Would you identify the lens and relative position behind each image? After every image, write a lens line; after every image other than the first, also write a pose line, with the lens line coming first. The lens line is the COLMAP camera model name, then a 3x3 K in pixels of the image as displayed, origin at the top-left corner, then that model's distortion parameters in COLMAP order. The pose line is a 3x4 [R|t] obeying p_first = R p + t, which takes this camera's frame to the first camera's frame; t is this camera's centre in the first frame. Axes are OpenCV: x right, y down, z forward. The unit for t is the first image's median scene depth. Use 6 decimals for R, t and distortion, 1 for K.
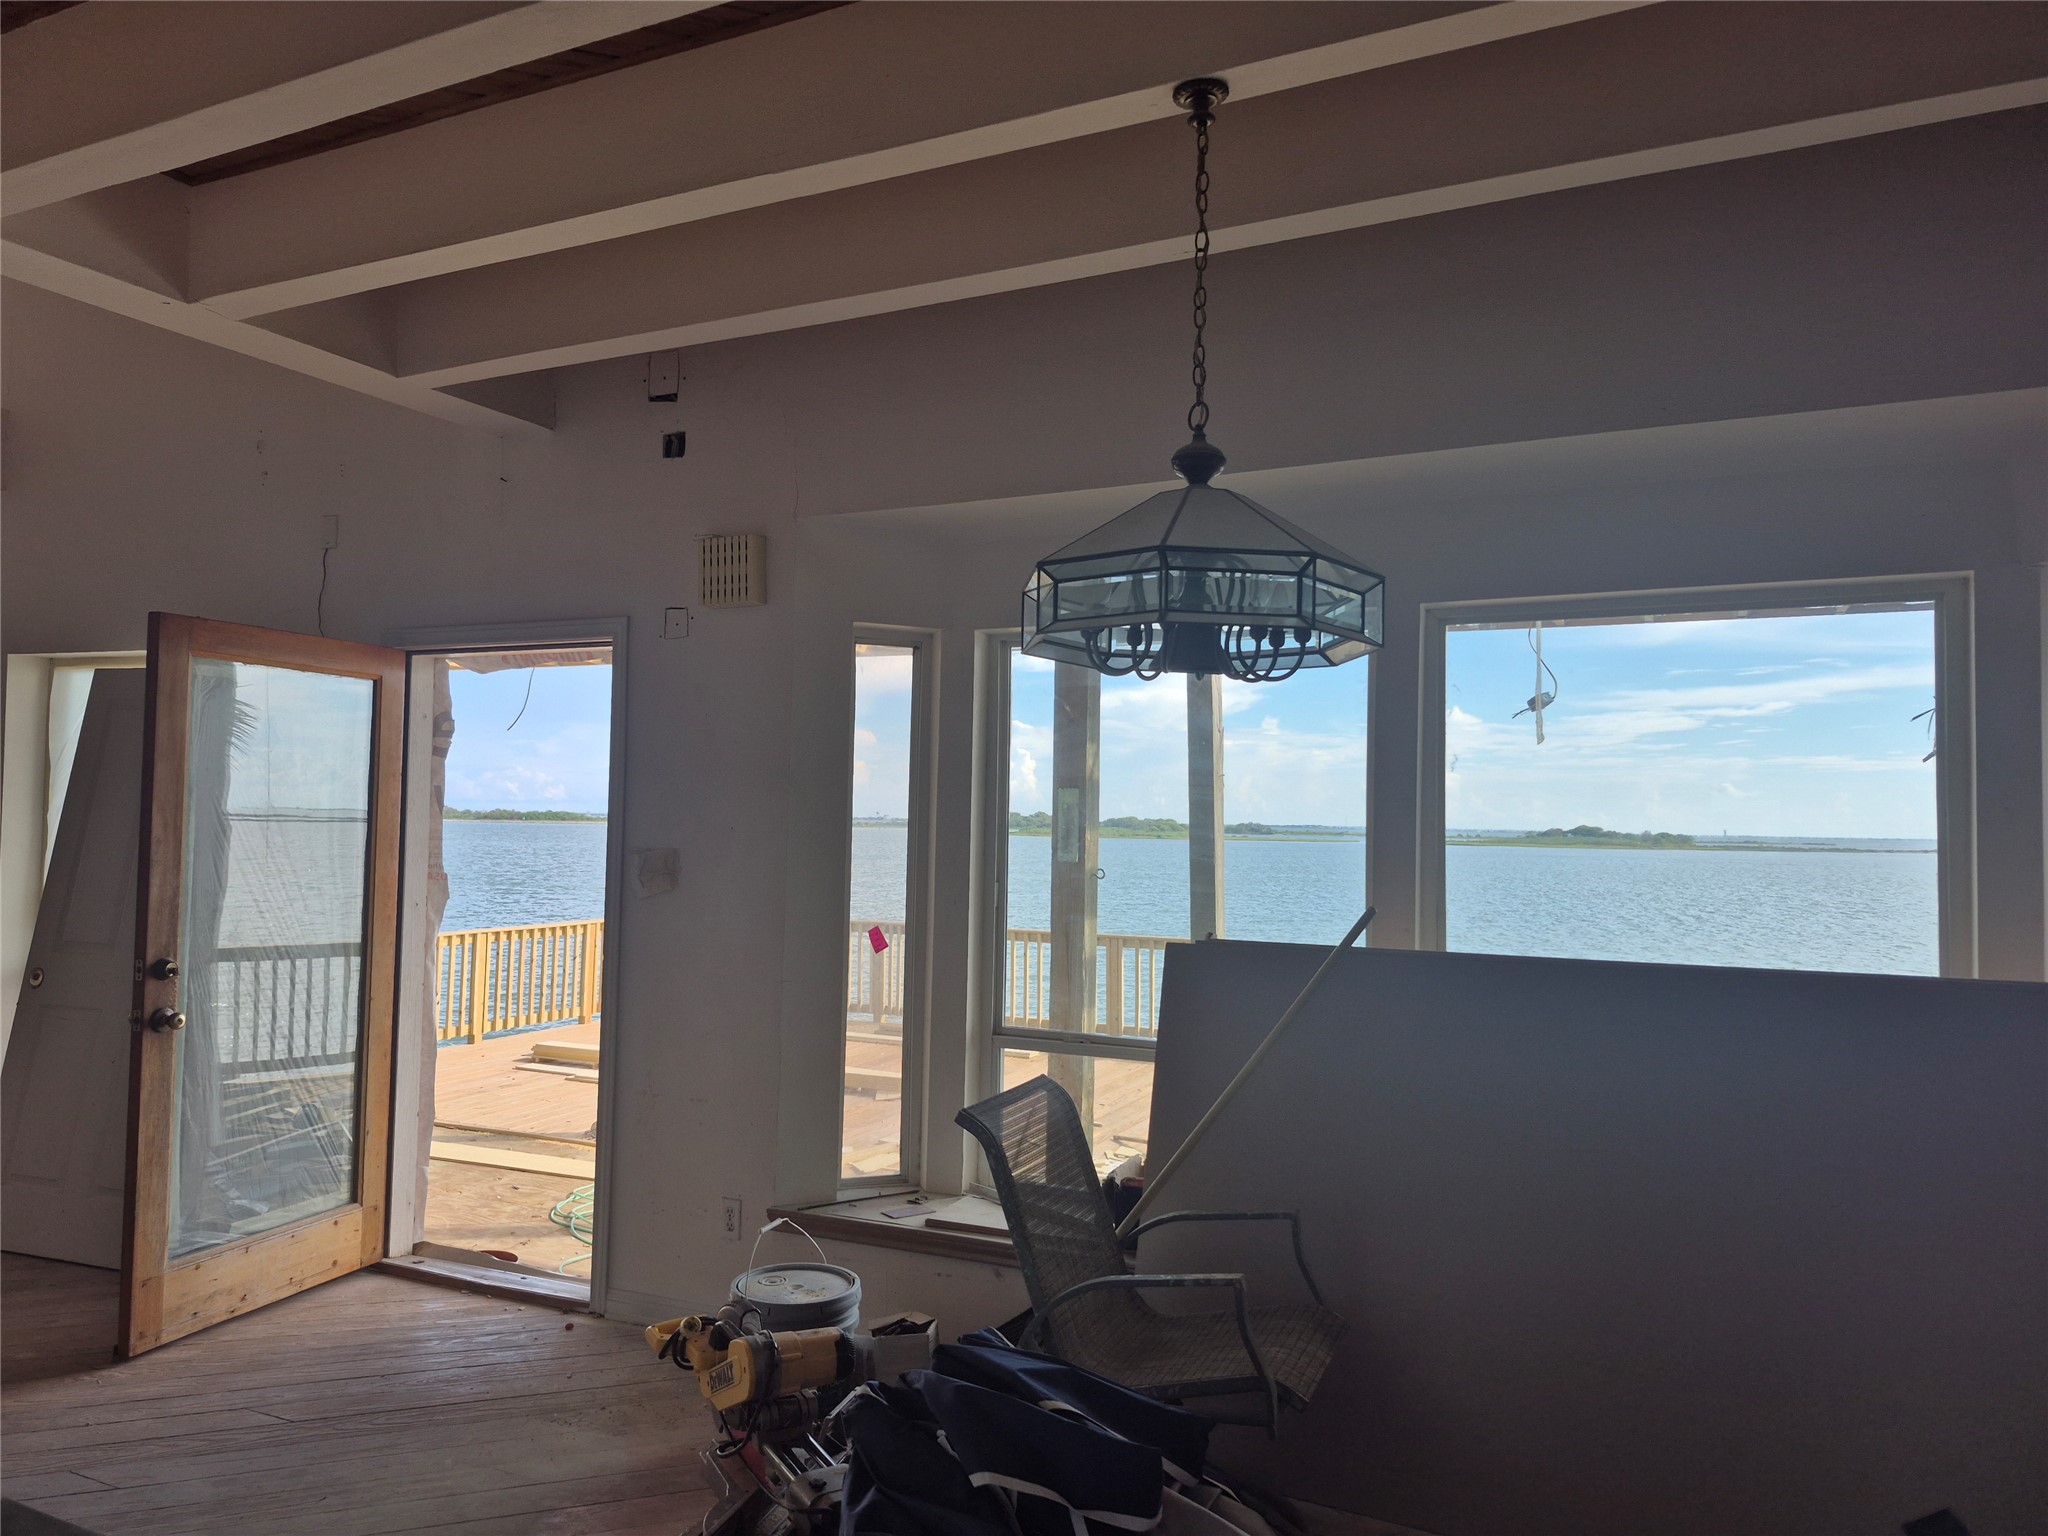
lens RADIAL K [[1409.9, 0, 1024.0], [0, 1409.9, 768.0], [0, 0, 1]] dist [0.002705, -0.000207]
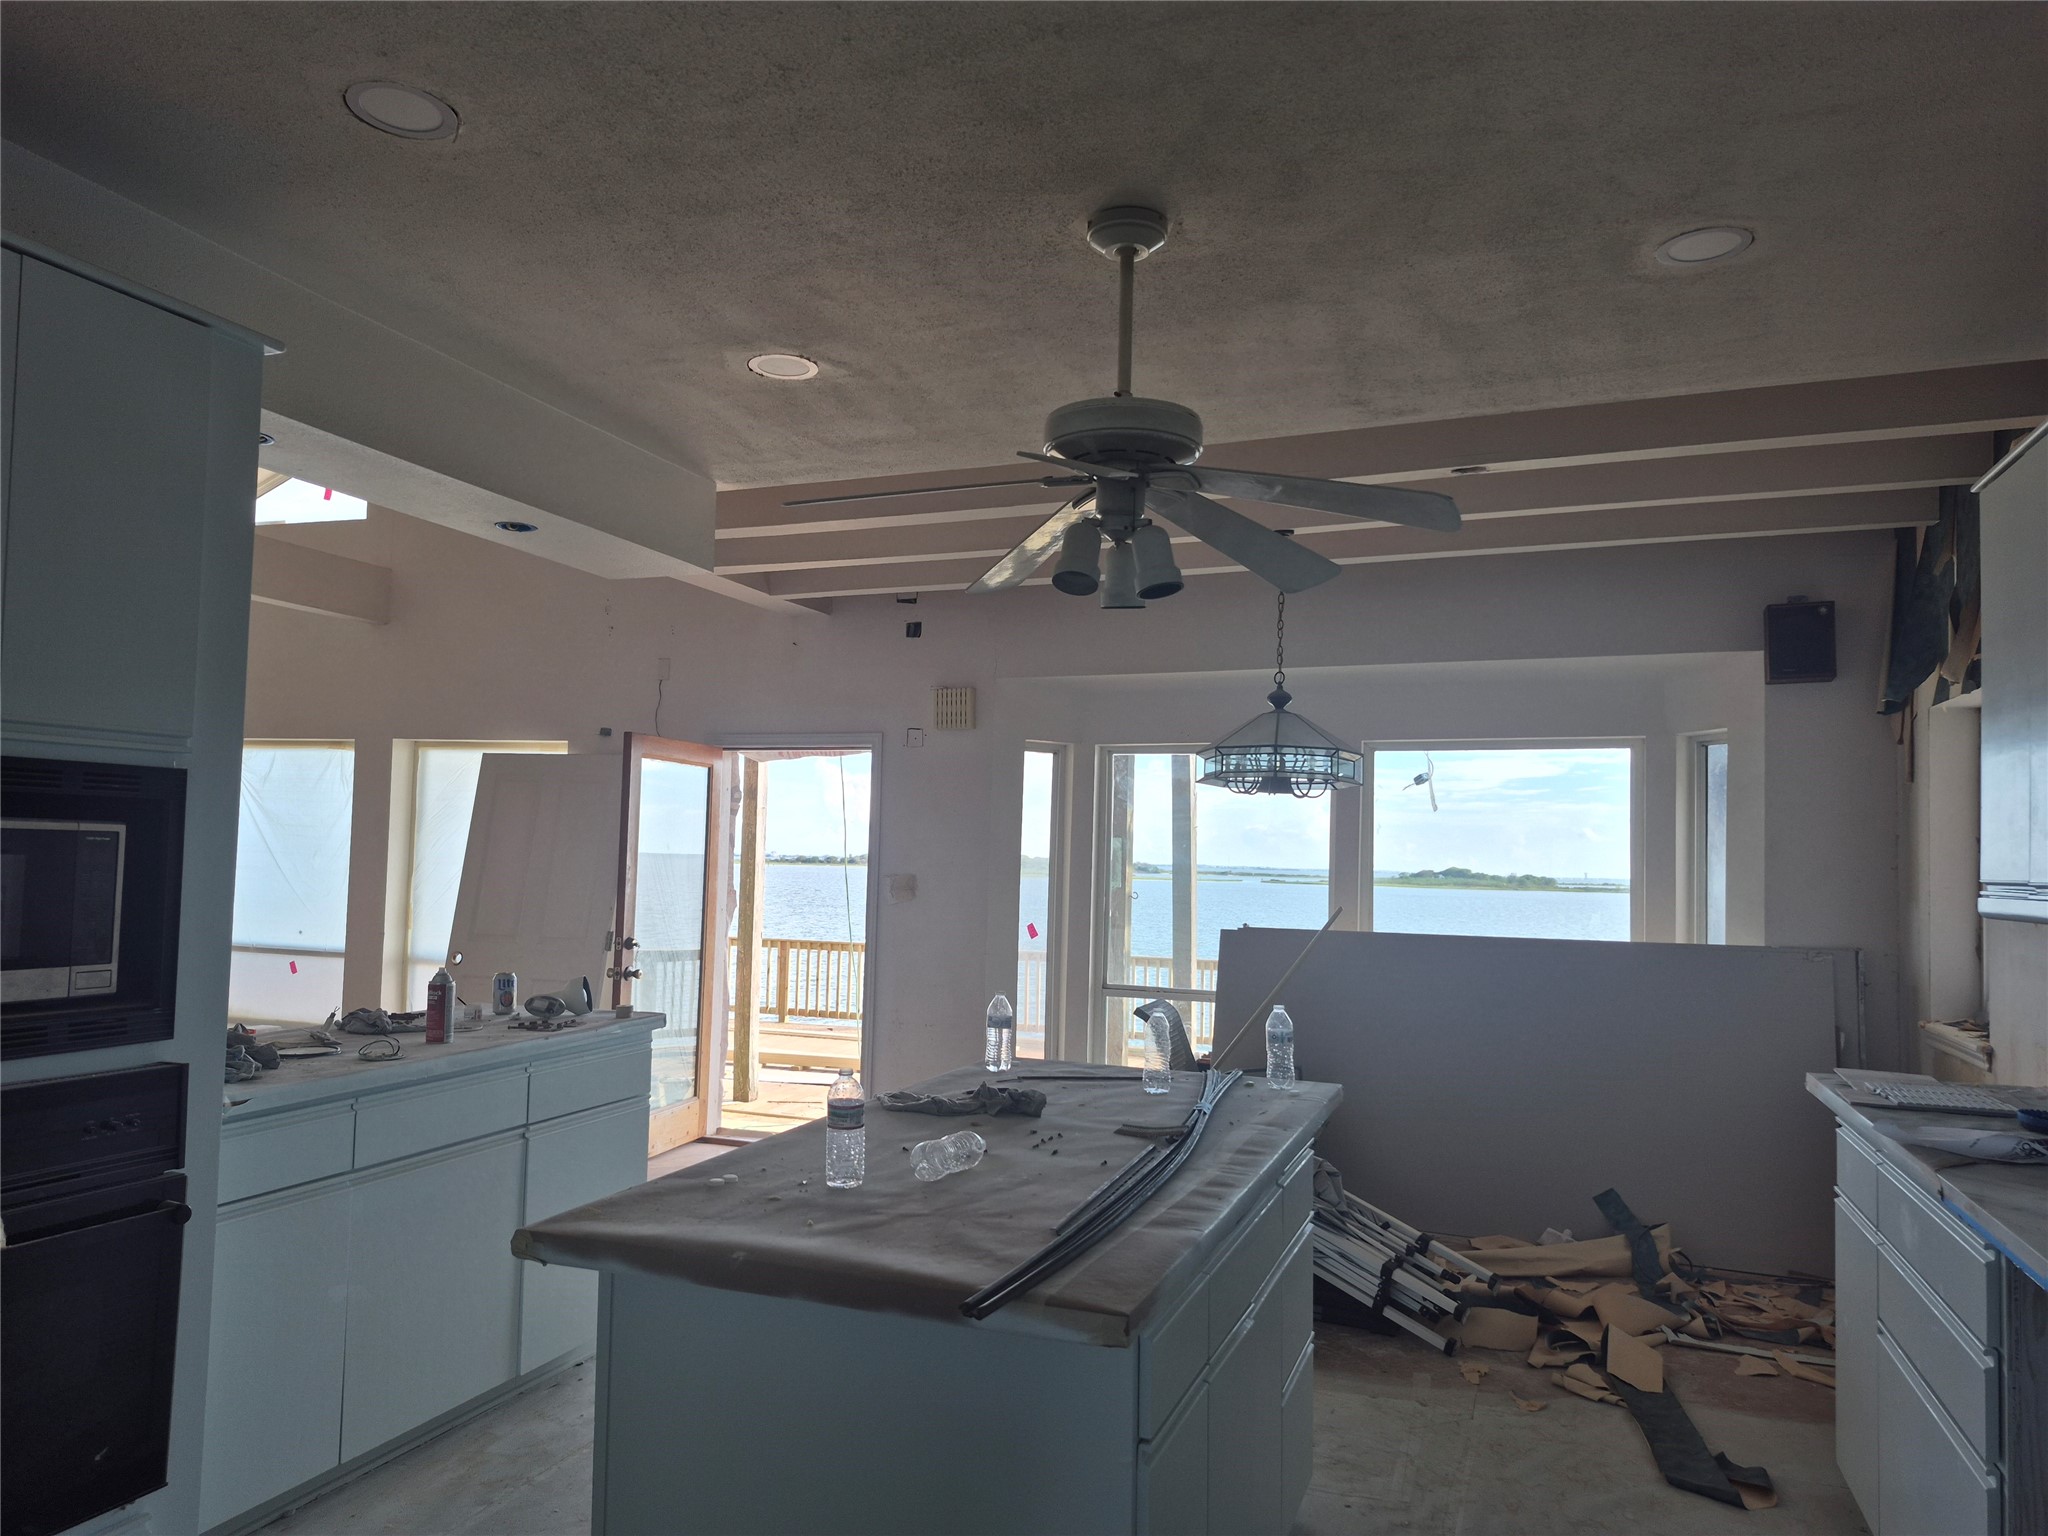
lens RADIAL K [[1409.9, 0, 1024.0], [0, 1409.9, 768.0], [0, 0, 1]] dist [0.002705, -0.000207]
pose [[0.996601, 0.012053, 0.081490, -0.251699], [-0.009800, 0.999560, -0.027994, -0.021893], [-0.081791, 0.027100, 0.996281, -0.650987]]
